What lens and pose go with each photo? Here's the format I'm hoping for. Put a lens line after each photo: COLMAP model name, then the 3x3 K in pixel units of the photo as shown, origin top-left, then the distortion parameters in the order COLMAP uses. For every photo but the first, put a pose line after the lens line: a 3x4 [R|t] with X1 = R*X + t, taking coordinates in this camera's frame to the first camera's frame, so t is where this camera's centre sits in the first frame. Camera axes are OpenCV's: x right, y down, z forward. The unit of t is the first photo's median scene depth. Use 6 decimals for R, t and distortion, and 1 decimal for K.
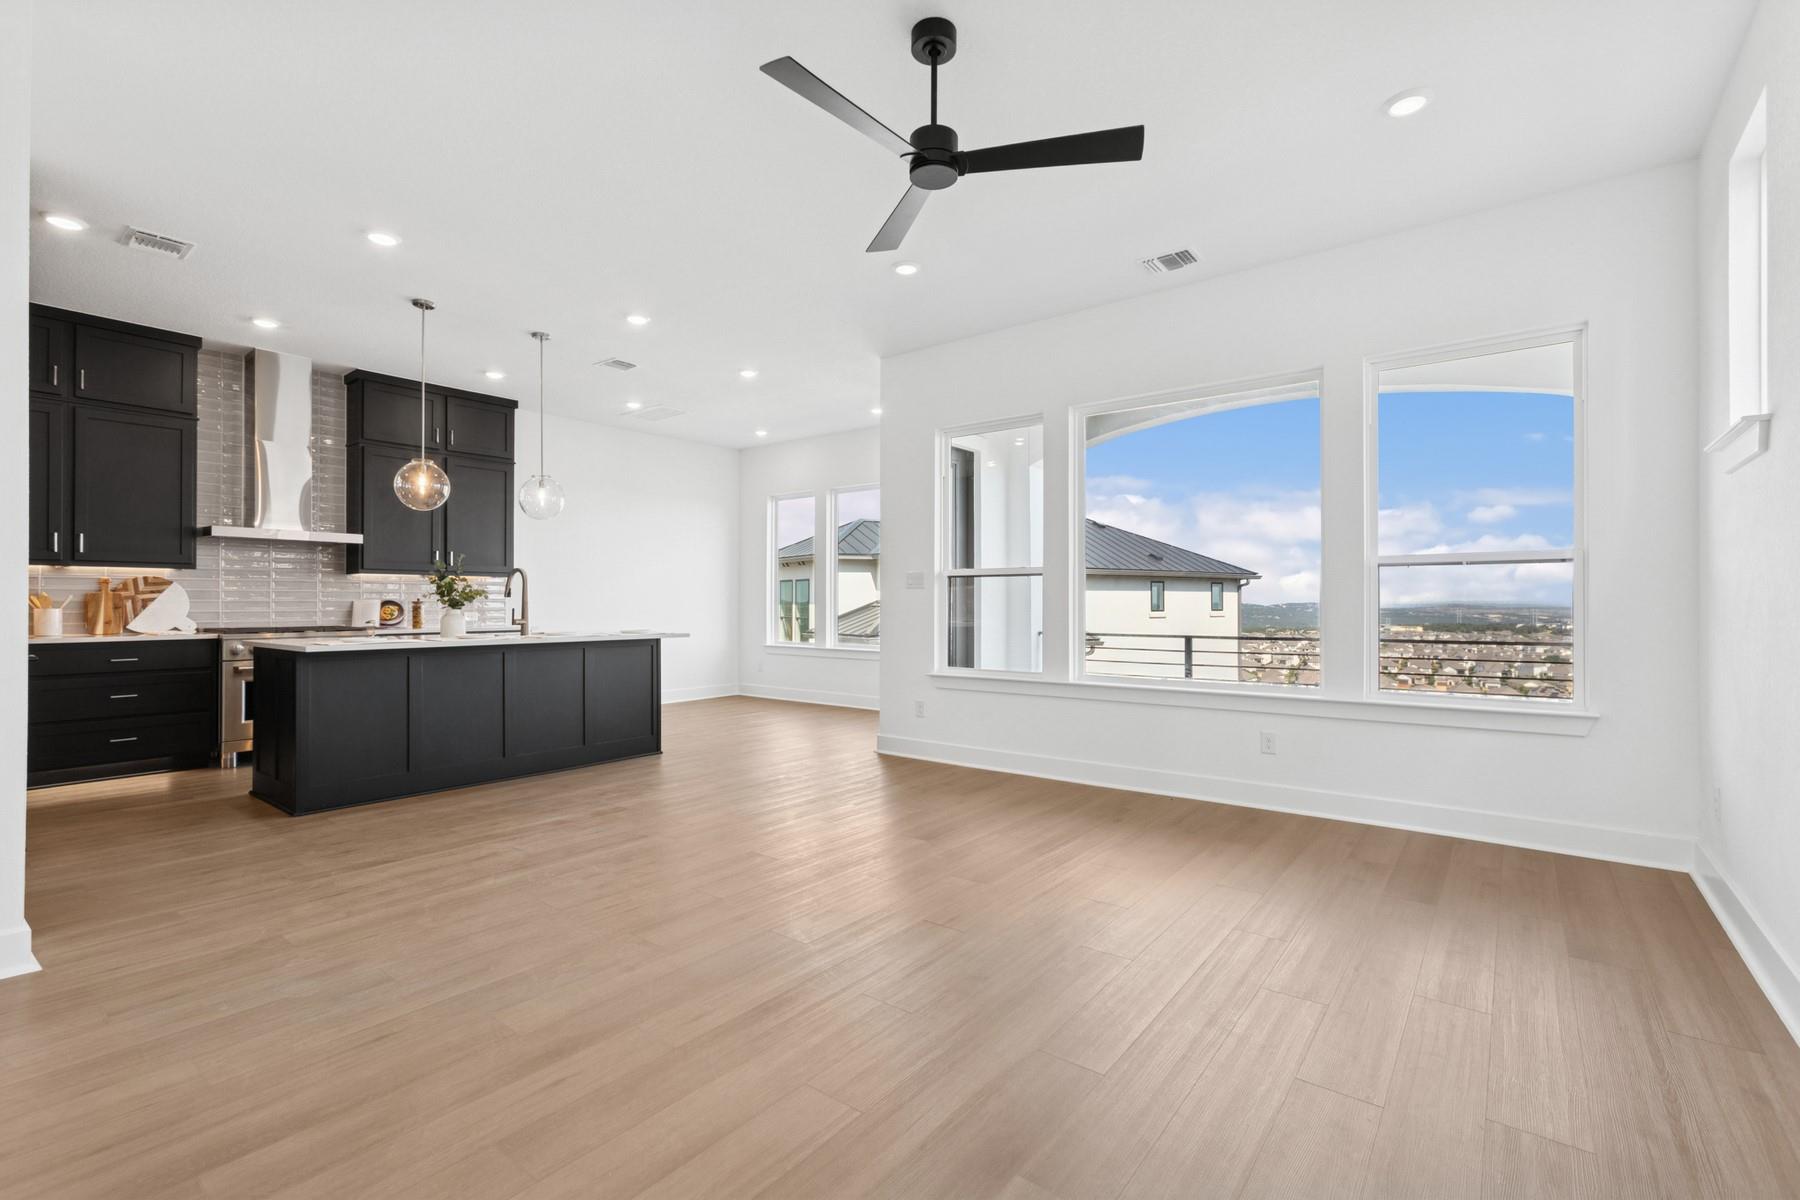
lens RADIAL K [[796.6, 0, 894.6], [0, 796.6, 599.4], [0, 0, 1]] dist [-0.000144, 0.000711]
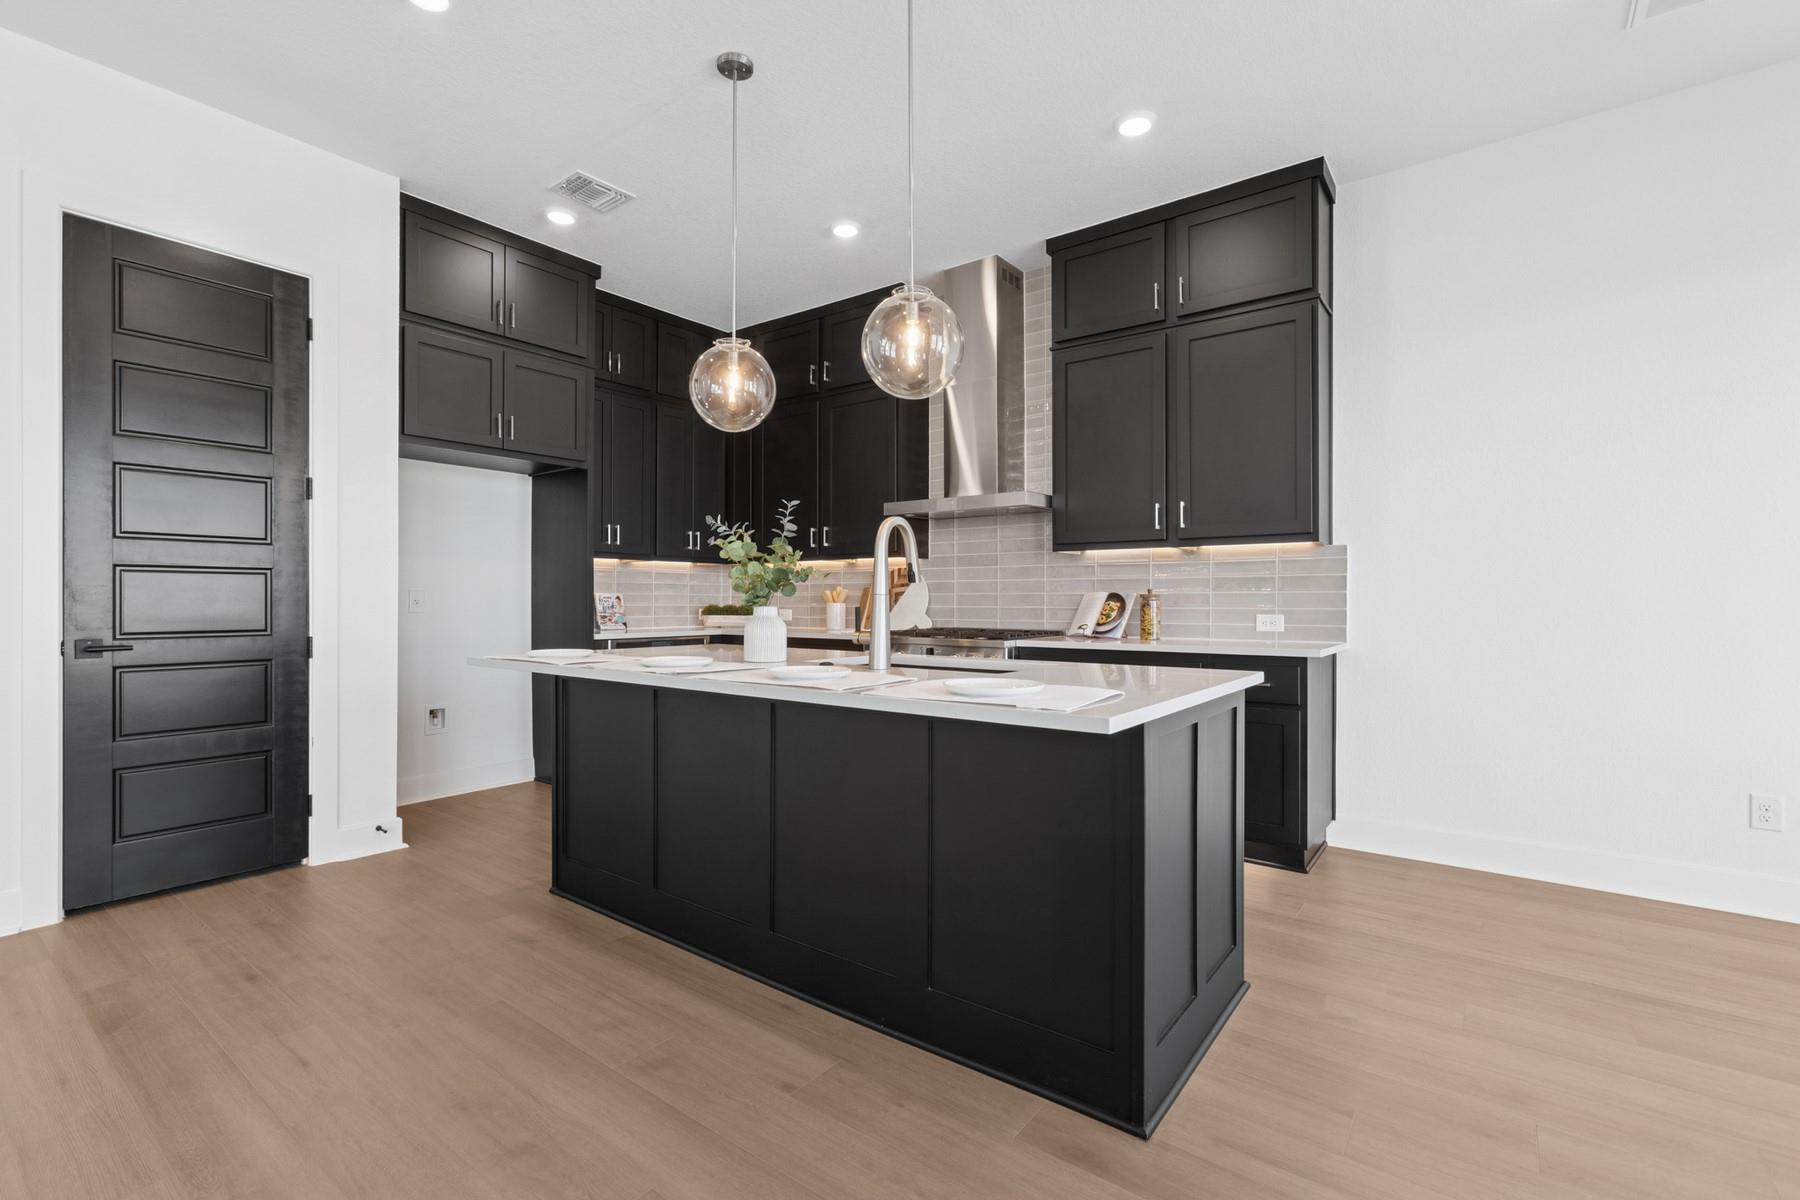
lens RADIAL K [[813.9, 0, 886.7], [0, 813.9, 593.6], [0, 0, 1]] dist [-0.047412, 0.036012]
pose [[0.017751, -0.006576, -0.999821, -0.013493], [0.002536, 0.999975, -0.006532, 0.006665], [0.999839, -0.002419, 0.017768, 1.004547]]
